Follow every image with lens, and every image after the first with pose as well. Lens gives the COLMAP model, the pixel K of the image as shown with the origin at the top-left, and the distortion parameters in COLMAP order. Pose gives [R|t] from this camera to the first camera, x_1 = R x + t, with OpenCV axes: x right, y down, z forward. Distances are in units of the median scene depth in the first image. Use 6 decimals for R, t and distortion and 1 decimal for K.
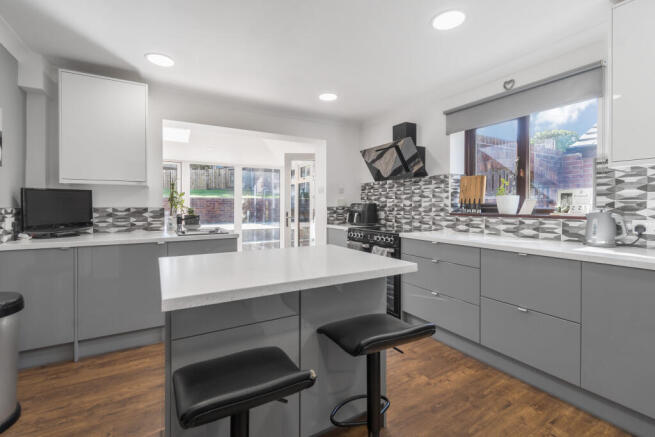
lens RADIAL K [[299.7, 0, 328.6], [0, 299.7, 203.1], [0, 0, 1]] dist [0.002426, 0.000016]
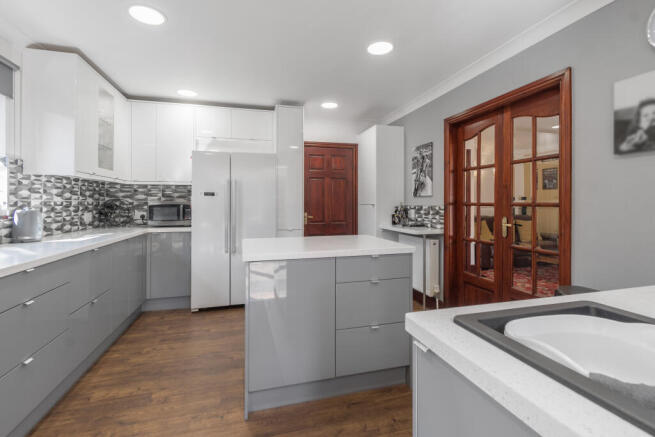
lens RADIAL K [[299.7, 0, 328.6], [0, 299.7, 203.1], [0, 0, 1]] dist [0.002426, 0.000016]
pose [[-0.966466, -0.000904, 0.256792, -0.413952], [-0.002288, 0.999984, -0.005093, 0.006528], [-0.256783, -0.005510, -0.966453, 1.731287]]
